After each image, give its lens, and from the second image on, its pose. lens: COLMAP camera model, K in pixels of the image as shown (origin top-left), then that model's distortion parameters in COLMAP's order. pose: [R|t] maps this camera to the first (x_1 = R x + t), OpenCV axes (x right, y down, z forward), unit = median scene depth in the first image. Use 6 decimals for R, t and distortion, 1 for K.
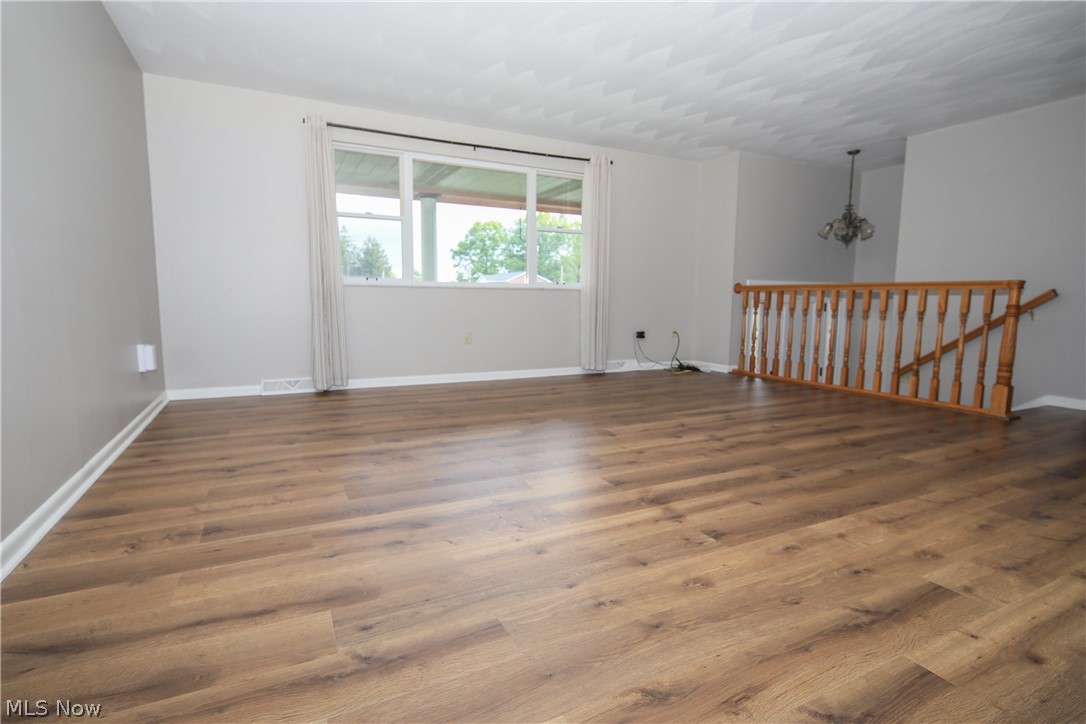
lens RADIAL K [[536.3, 0, 543.0], [0, 536.3, 362.0], [0, 0, 1]] dist [0.003473, -0.004483]
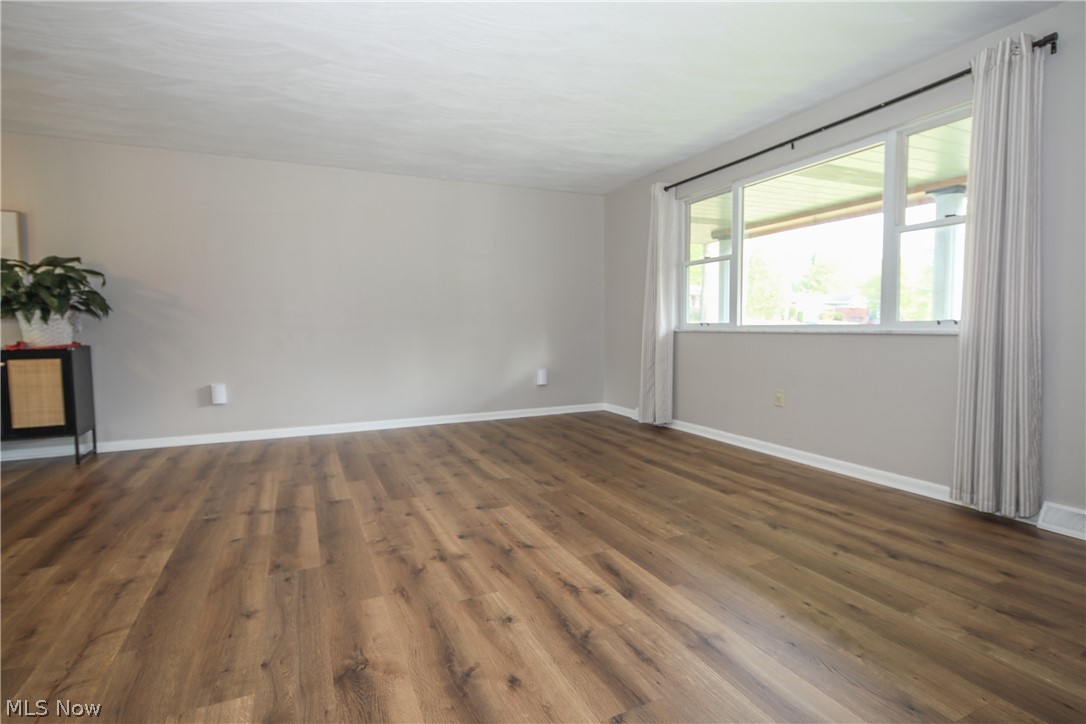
lens RADIAL K [[536.3, 0, 543.0], [0, 536.3, 362.0], [0, 0, 1]] dist [0.003473, -0.004483]
pose [[-0.035756, 0.058462, -0.997649, 1.152832], [-0.111949, 0.991770, 0.062130, -0.196273], [0.993070, 0.113908, -0.028917, 1.271378]]
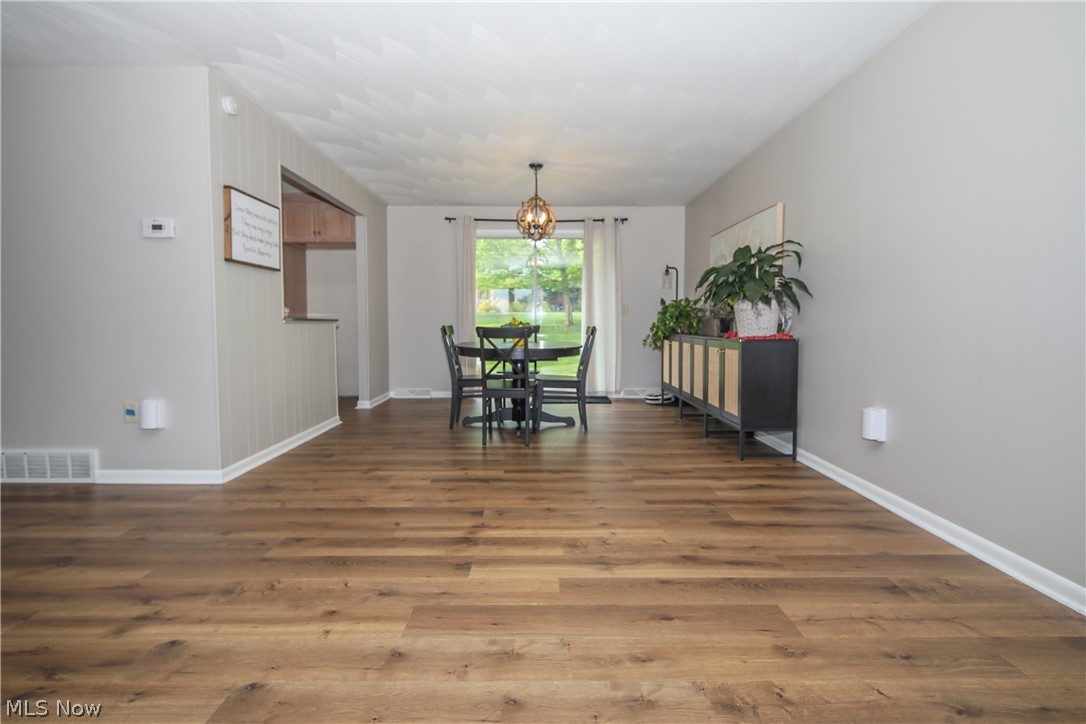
lens RADIAL K [[536.3, 0, 543.0], [0, 536.3, 362.0], [0, 0, 1]] dist [0.003473, -0.004483]
pose [[-0.895645, -0.041673, 0.442812, -0.302164], [0.044360, 0.982267, 0.182164, -0.219108], [-0.442551, 0.182798, -0.877914, 1.416703]]
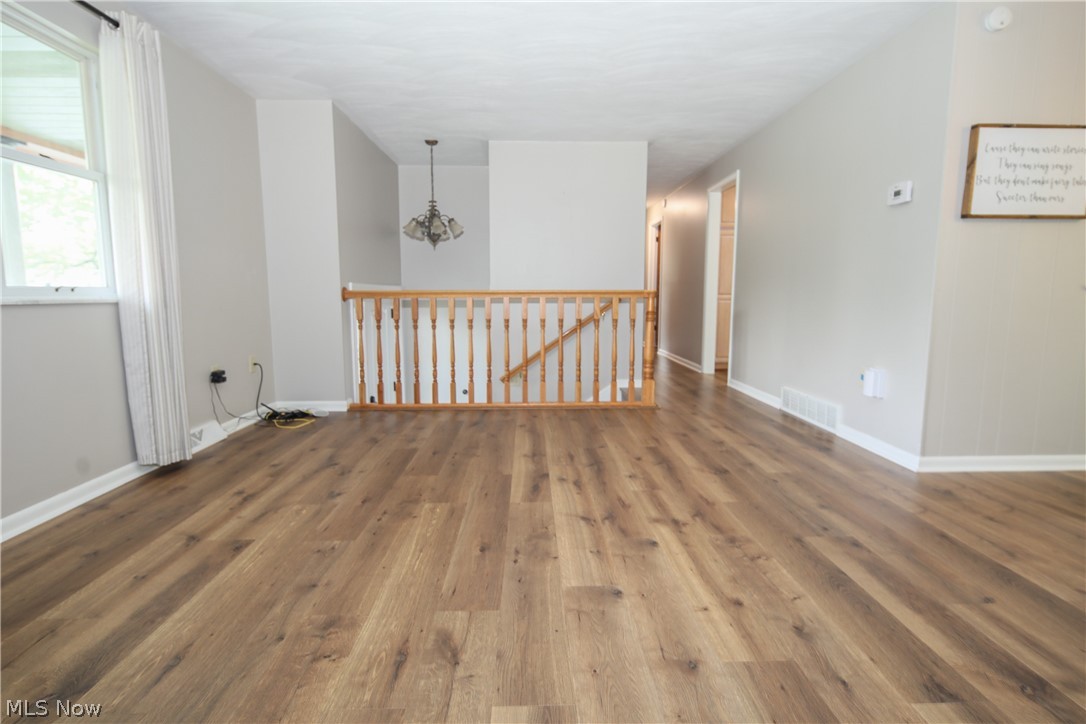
lens RADIAL K [[536.3, 0, 543.0], [0, 536.3, 362.0], [0, 0, 1]] dist [0.003473, -0.004483]
pose [[0.425228, -0.125375, 0.896361, -0.400371], [0.113969, 0.989894, 0.084391, -0.163402], [-0.897882, 0.066272, 0.435219, 0.945523]]
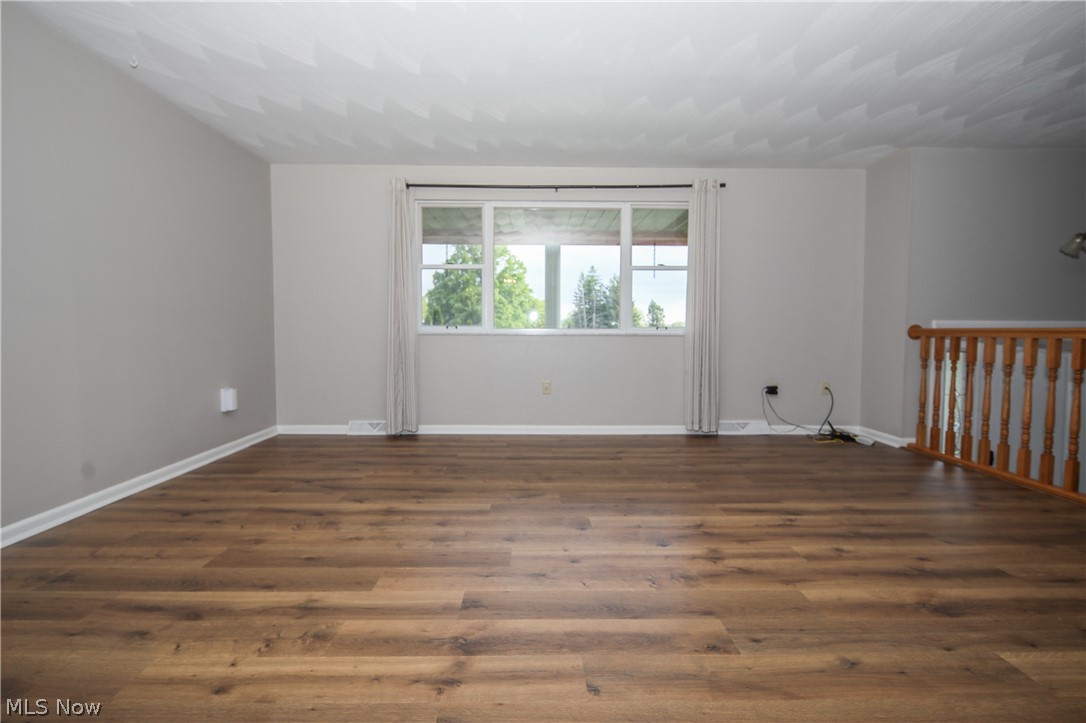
lens RADIAL K [[536.3, 0, 543.0], [0, 536.3, 361.5], [0, 0, 1]] dist [0.003473, -0.004483]
pose [[0.900258, 0.019450, -0.434921, 0.481571], [-0.047300, 0.997458, -0.053302, -0.074699], [0.432779, 0.068557, 0.898890, 0.280872]]
